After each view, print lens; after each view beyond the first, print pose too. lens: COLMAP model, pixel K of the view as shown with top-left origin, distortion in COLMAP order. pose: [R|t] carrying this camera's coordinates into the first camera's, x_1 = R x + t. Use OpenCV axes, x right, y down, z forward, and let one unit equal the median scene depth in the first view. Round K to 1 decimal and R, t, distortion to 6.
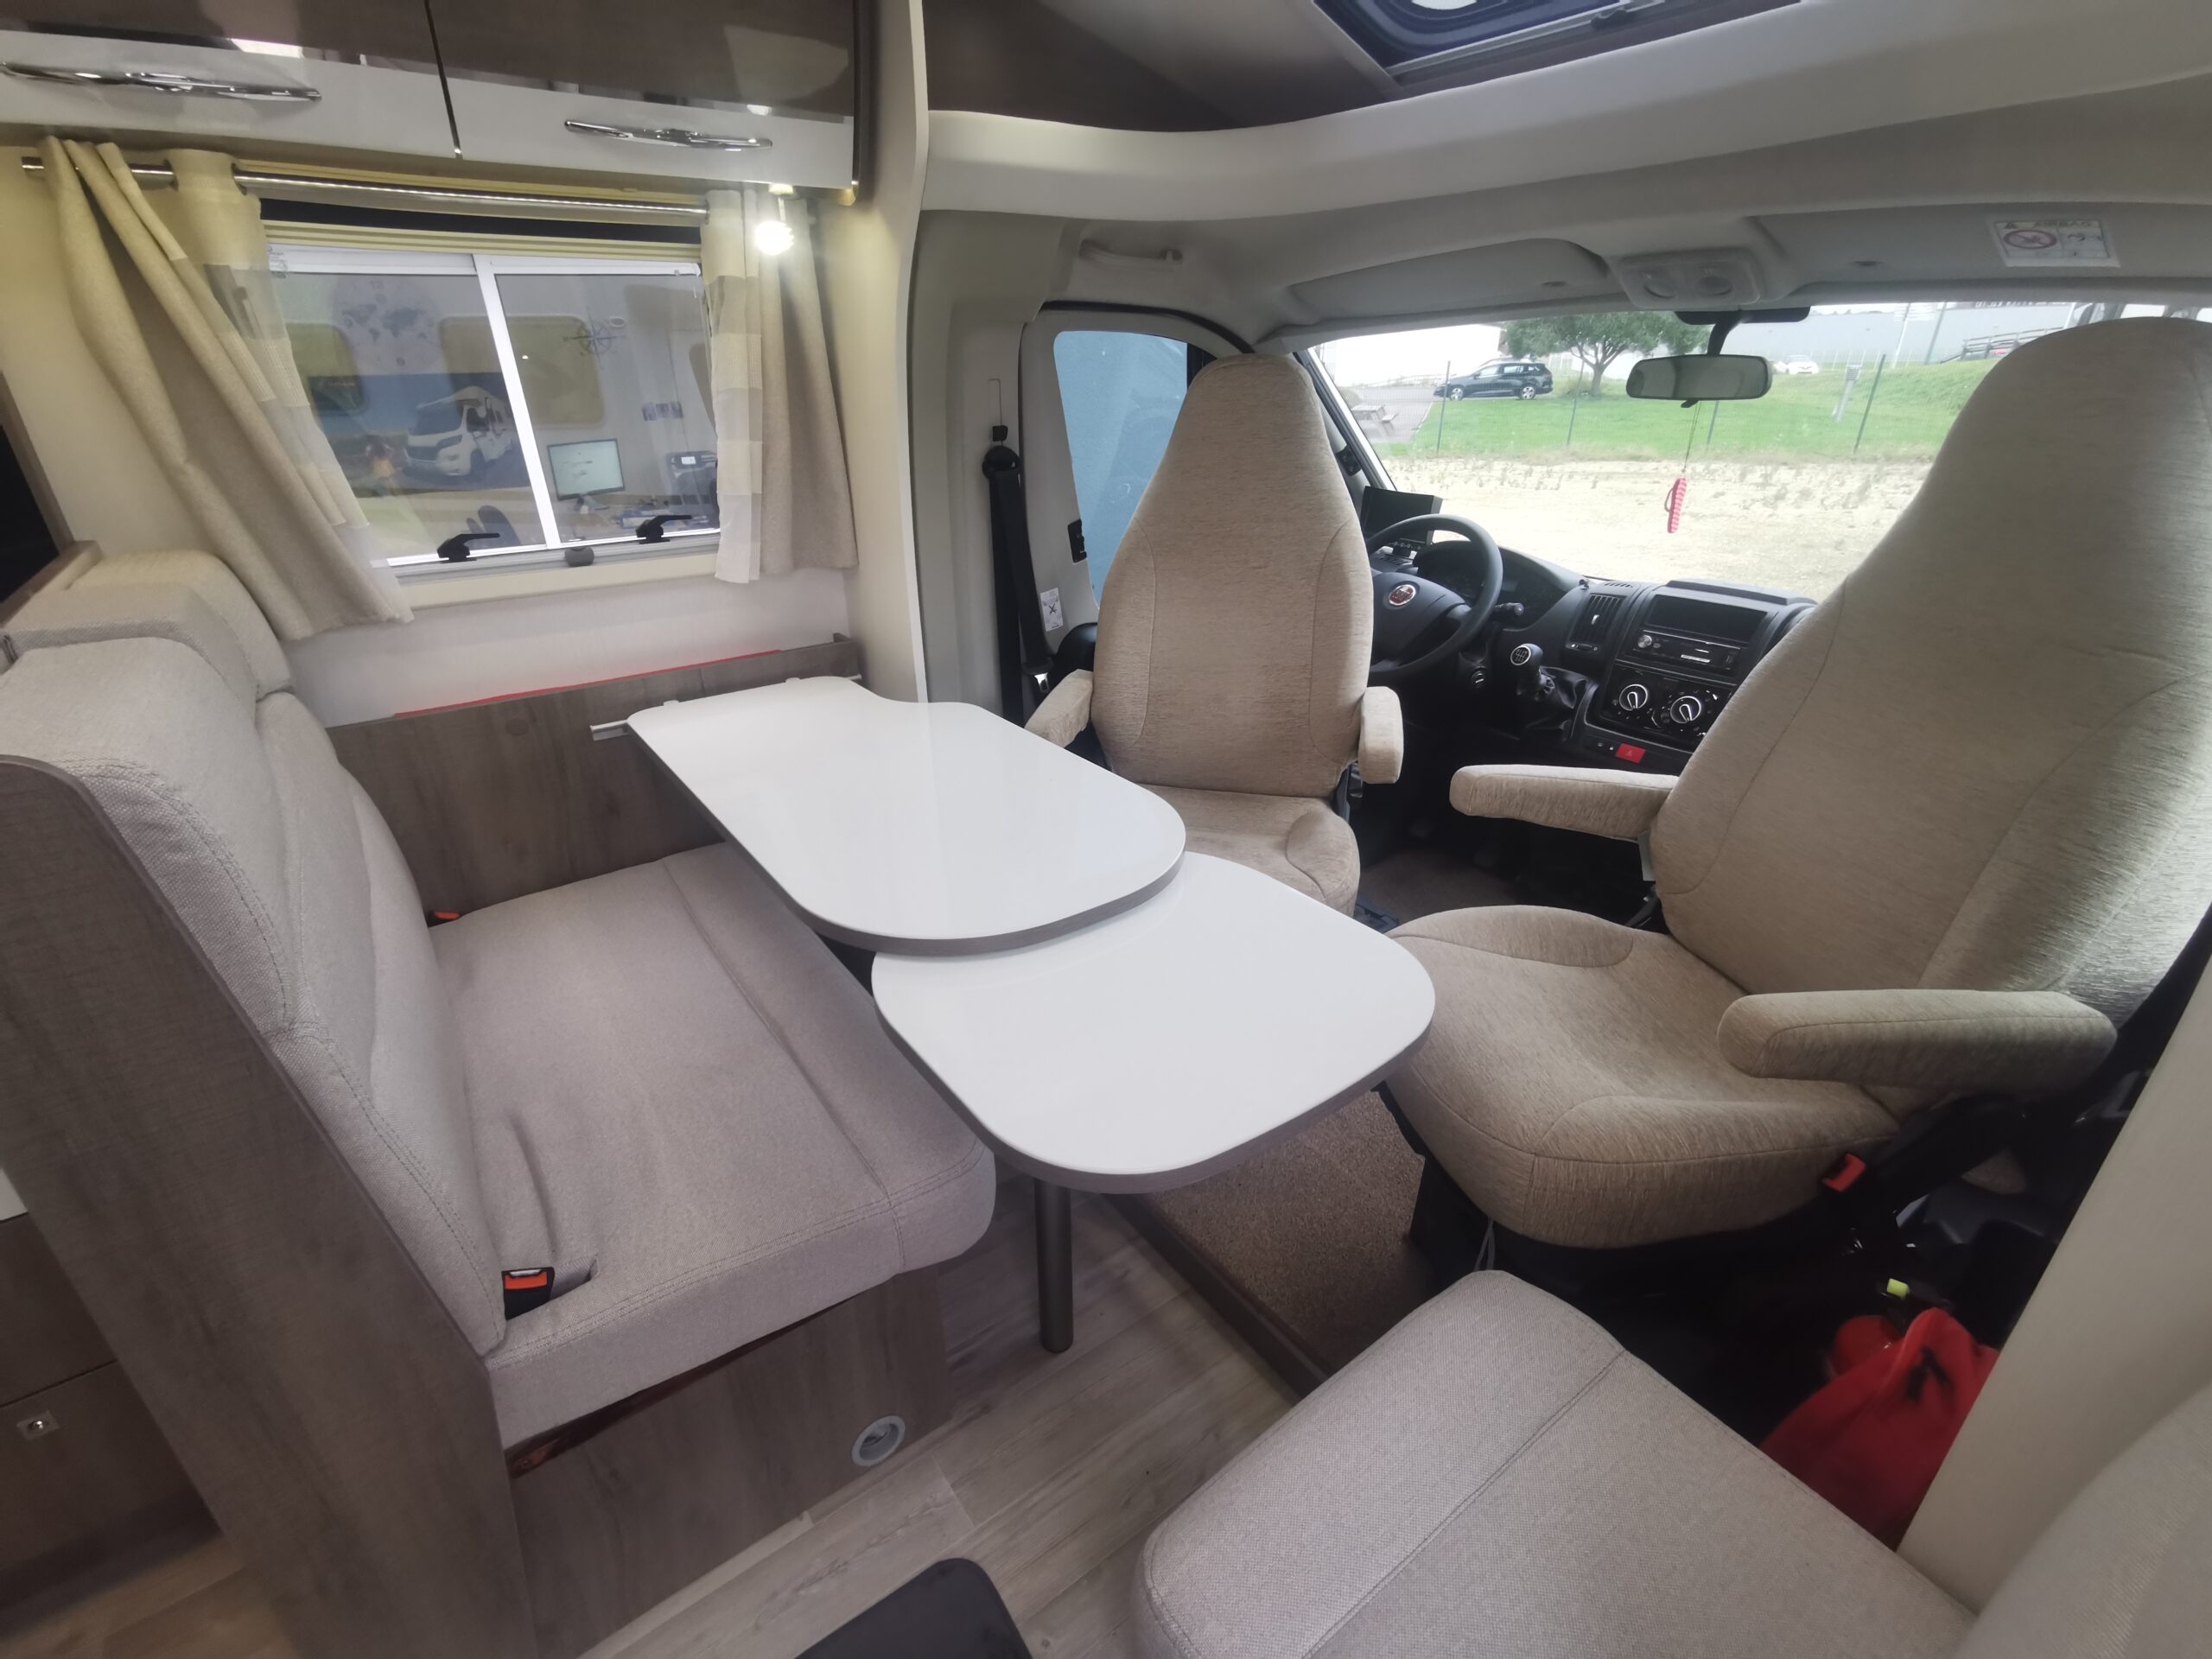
lens RADIAL K [[1031.6, 0, 1102.2], [0, 1031.6, 831.9], [0, 0, 1]] dist [0.000686, 0.000358]
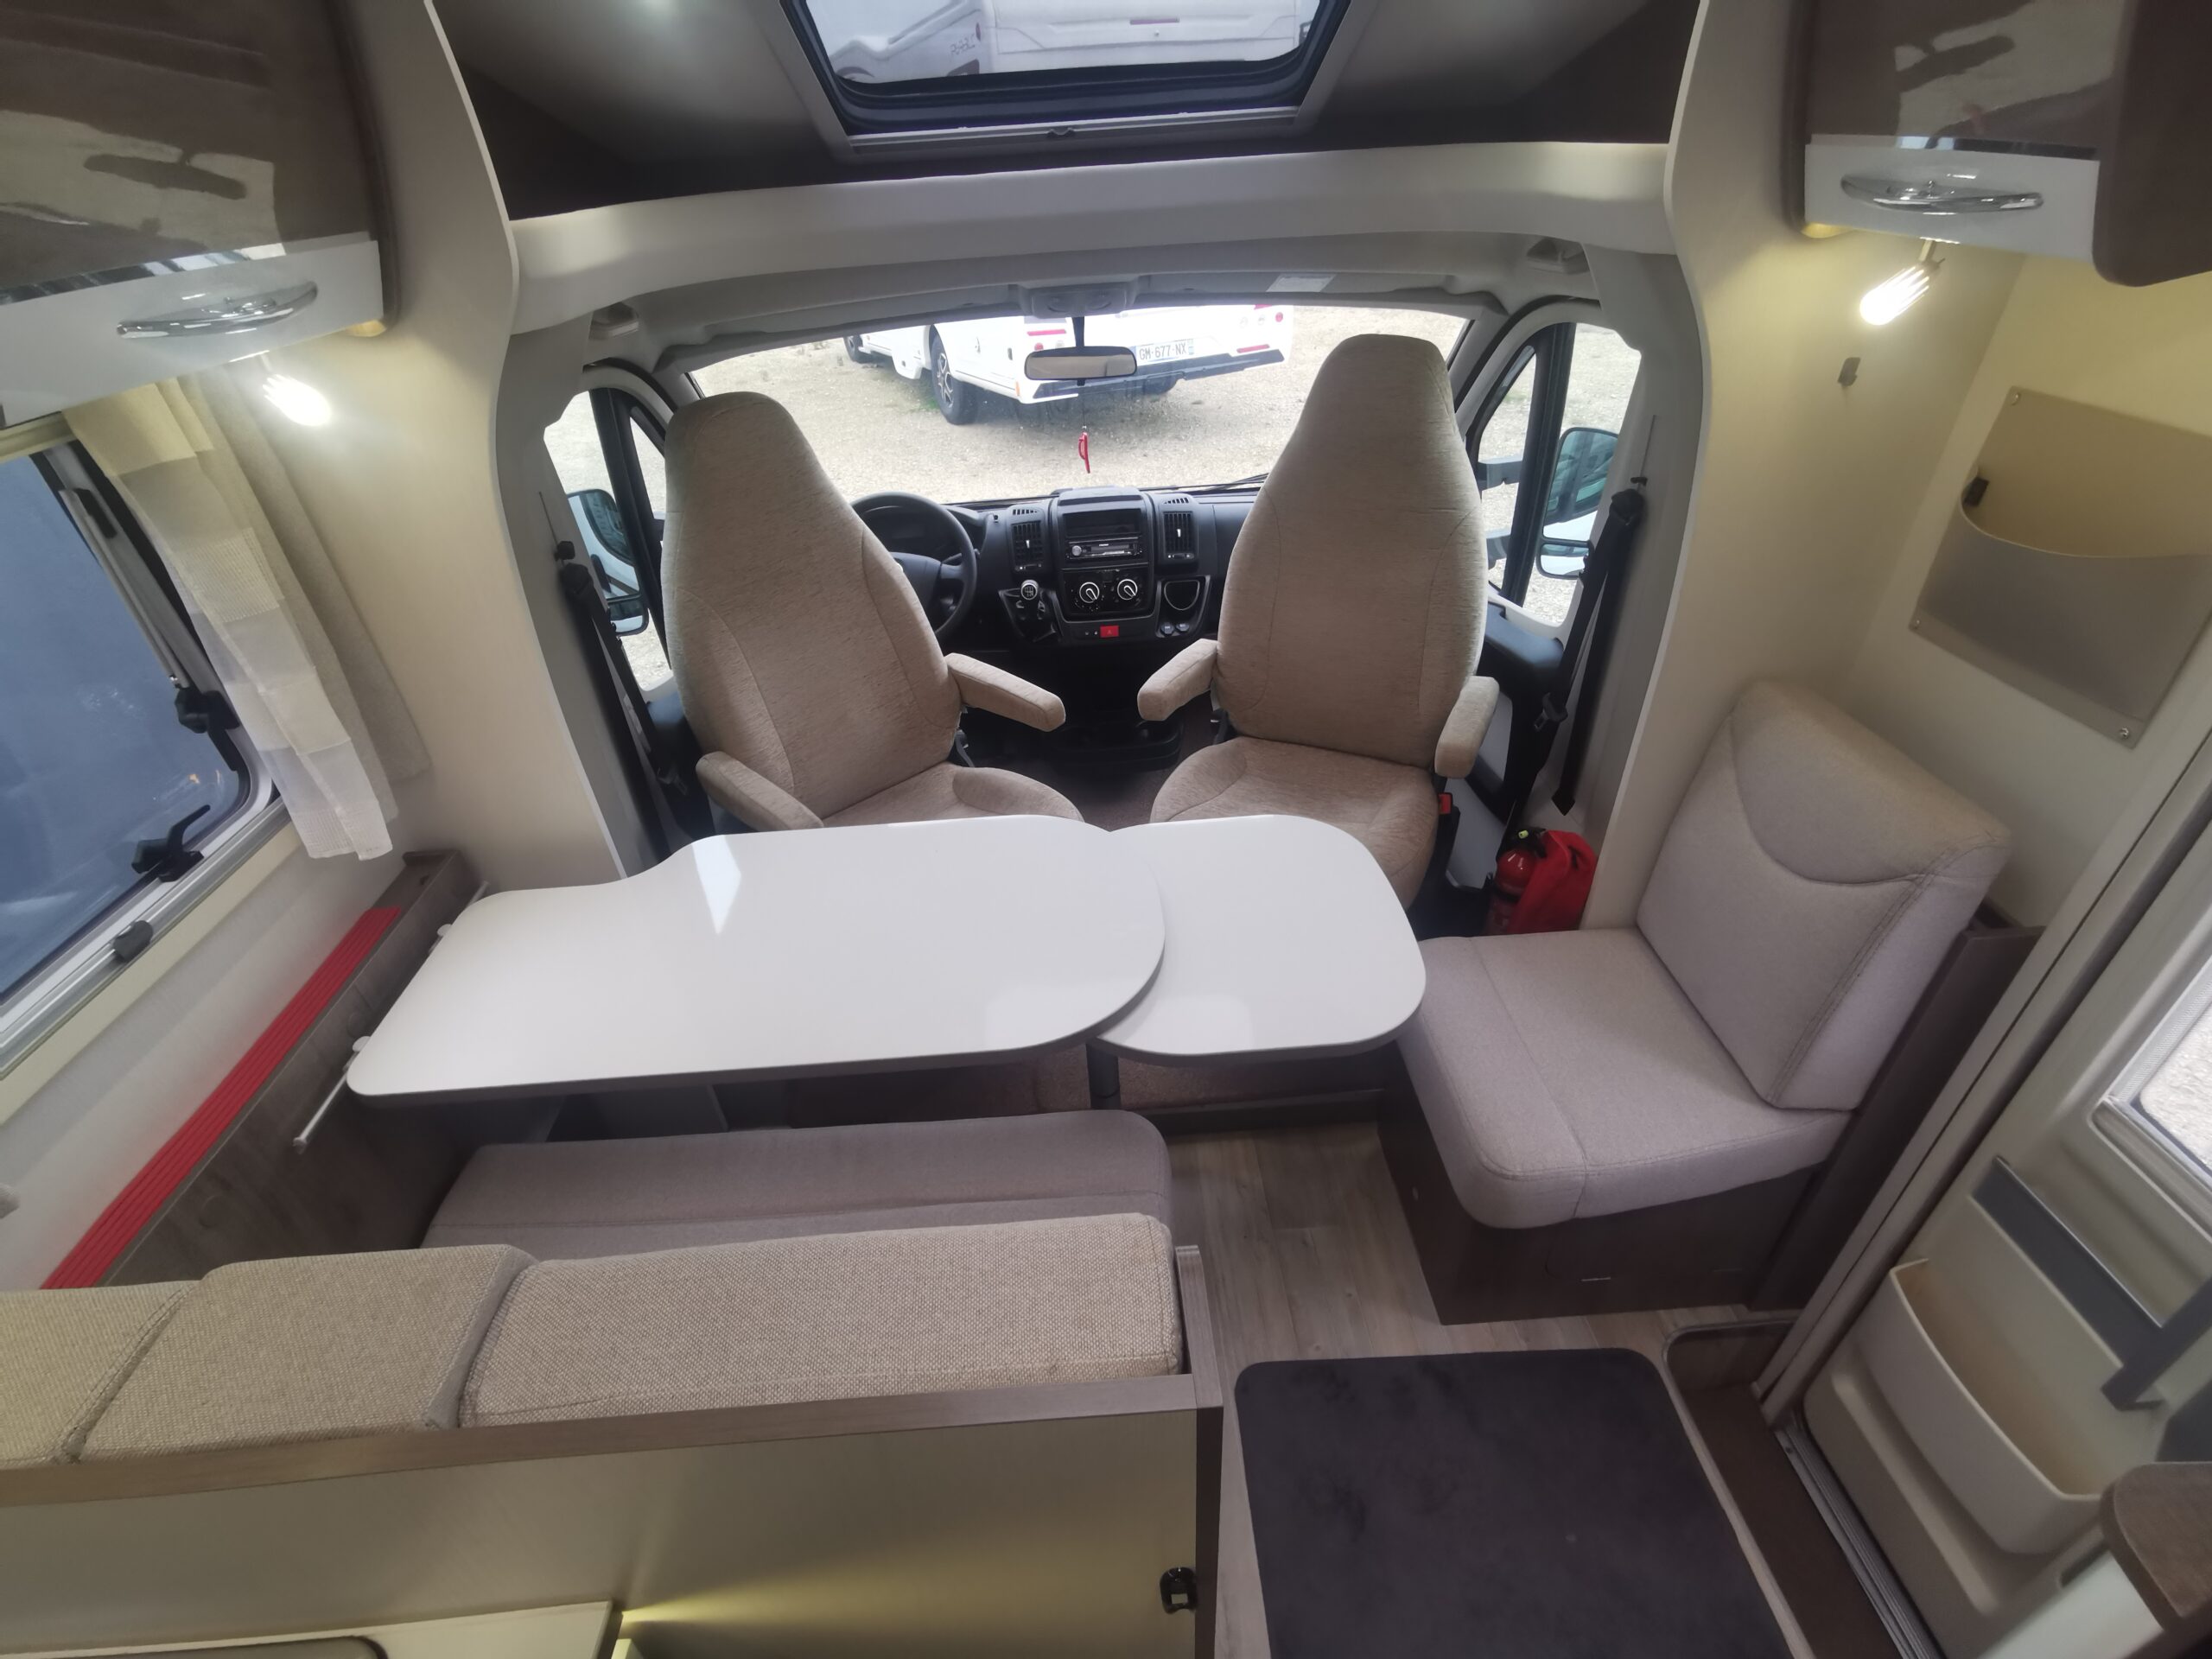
lens RADIAL K [[1015.0, 0, 1106.0], [0, 1015.0, 829.5], [0, 0, 1]] dist [-0.013240, 0.014620]
pose [[0.545187, -0.491586, 0.679054, -0.664322], [0.392231, 0.865471, 0.311632, -0.332817], [-0.740896, 0.096448, 0.664659, 0.157229]]
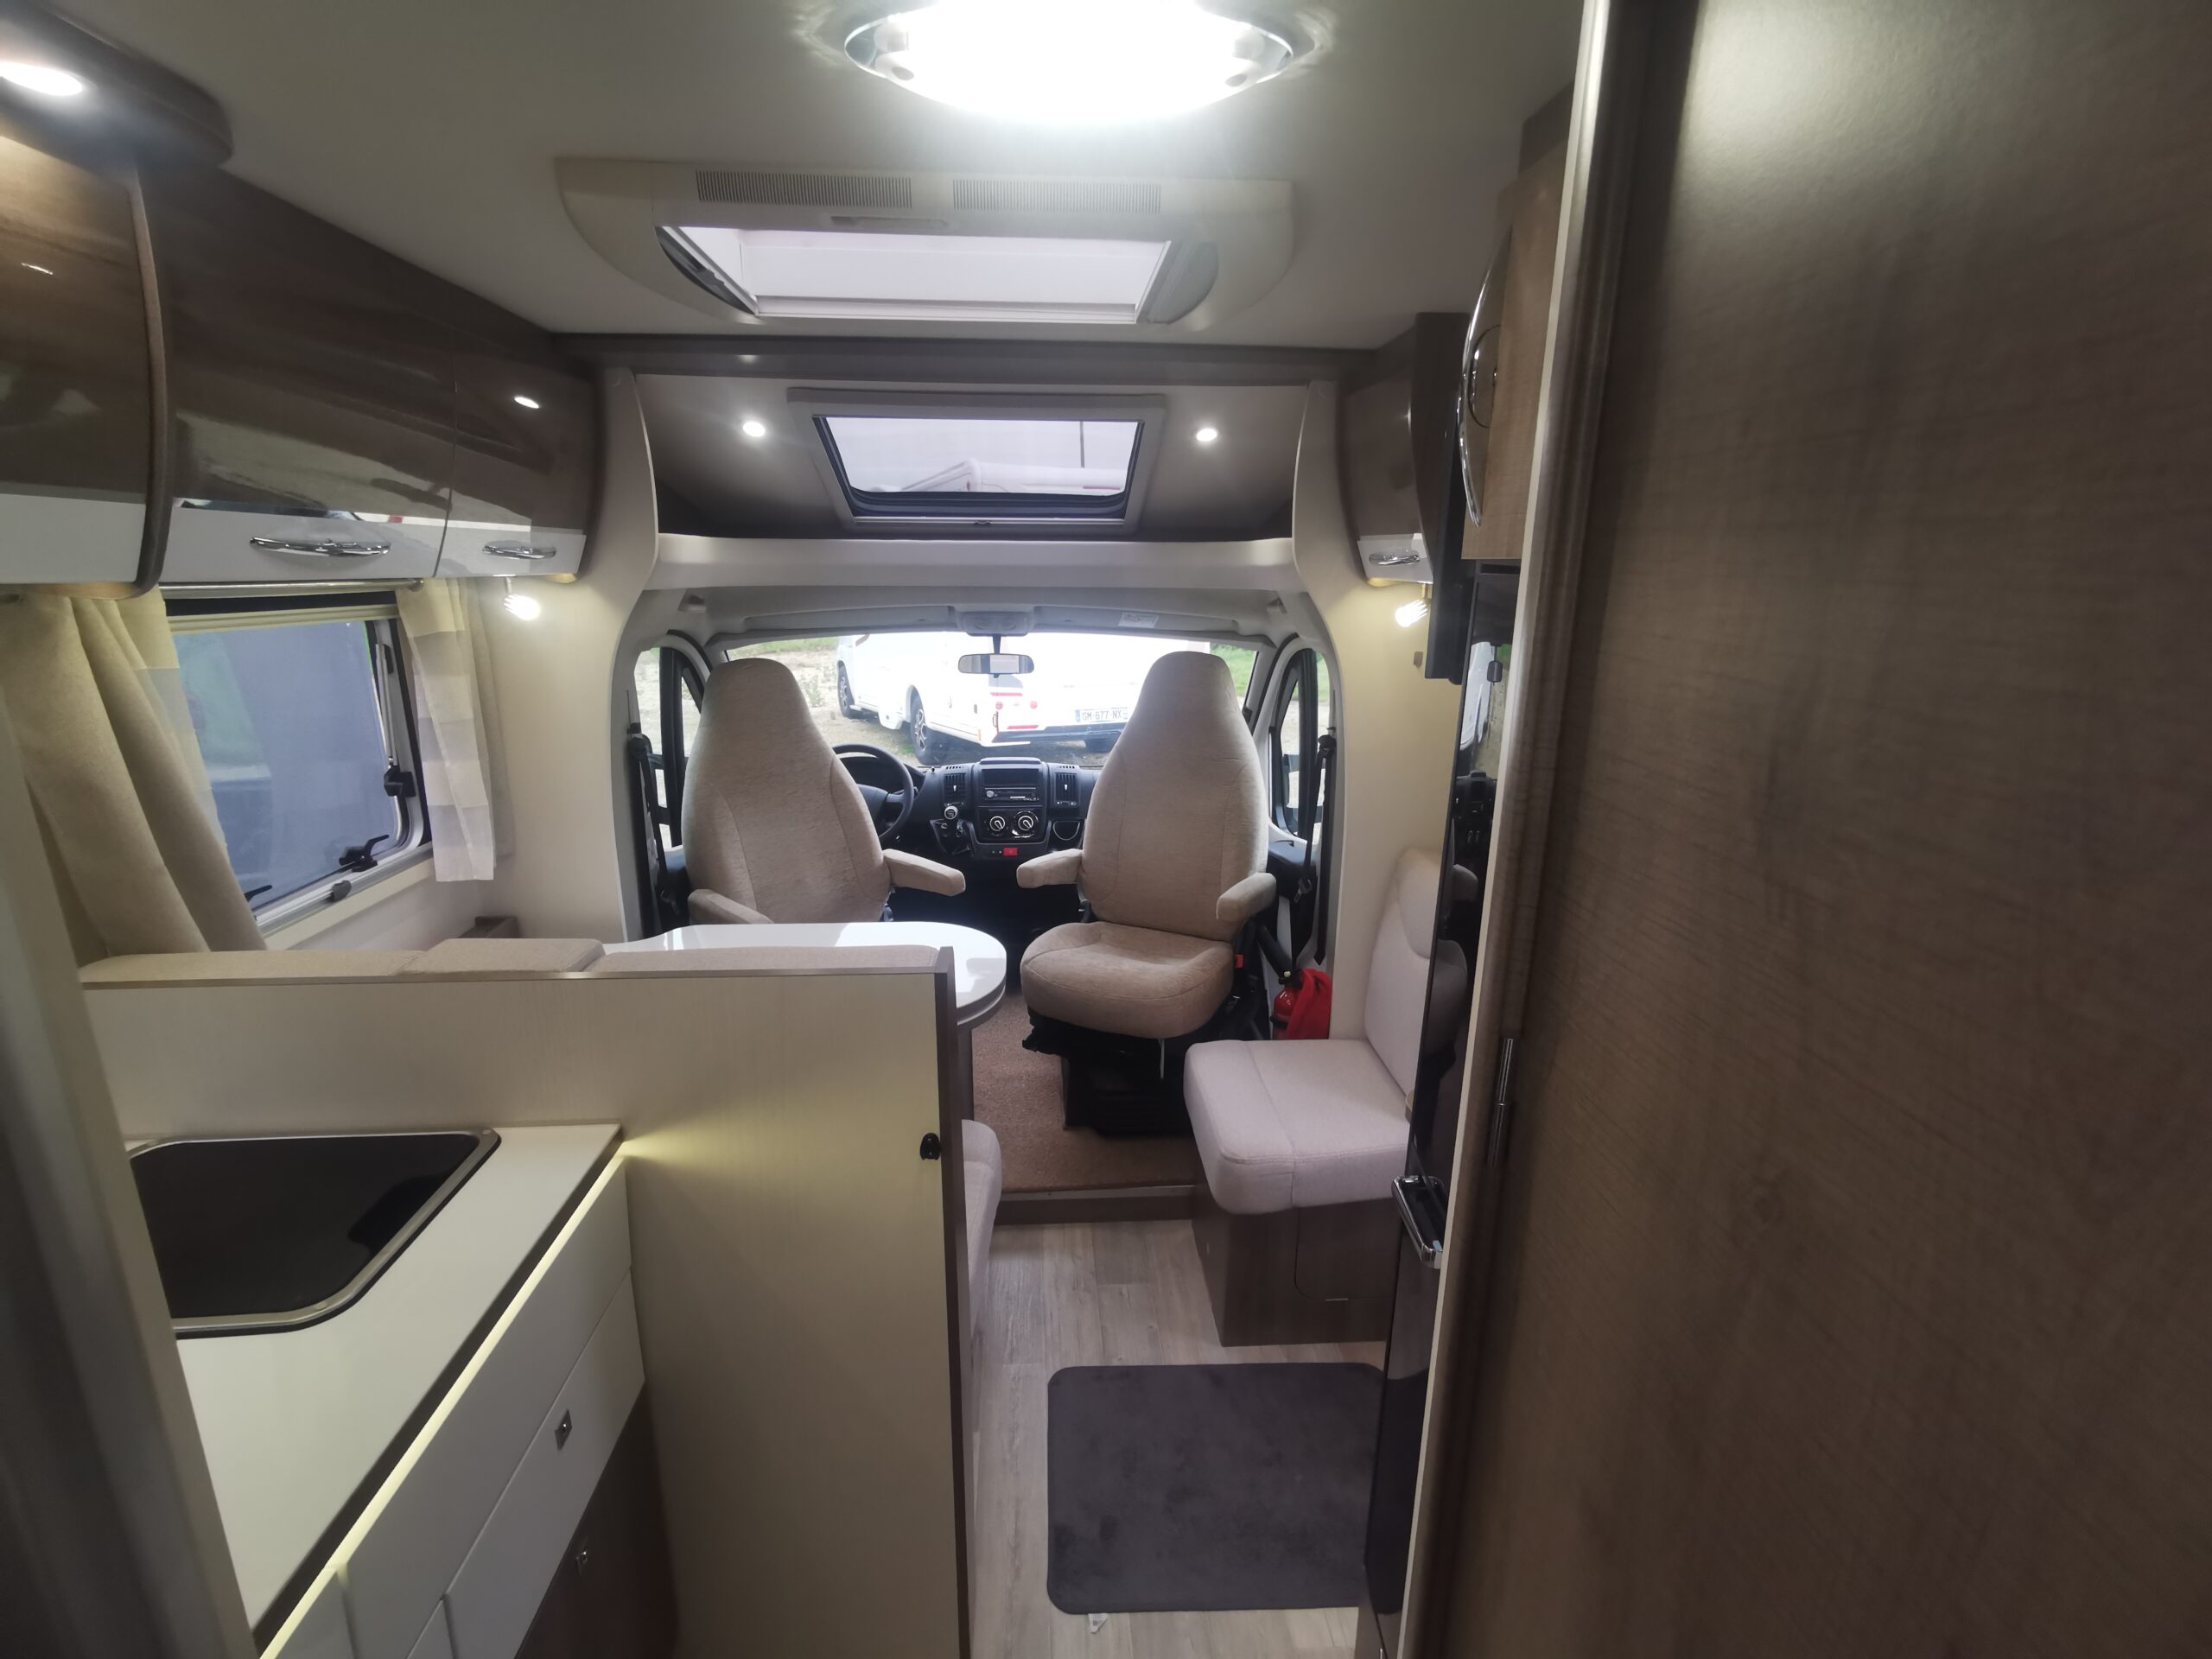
lens RADIAL K [[992.6, 0, 1112.9], [0, 992.6, 831.1], [0, 0, 1]] dist [-0.000205, -0.000211]
pose [[0.520459, -0.204003, 0.829159, -1.050453], [0.346328, 0.938018, 0.013398, -0.087853], [-0.780499, 0.280189, 0.558852, -0.177746]]
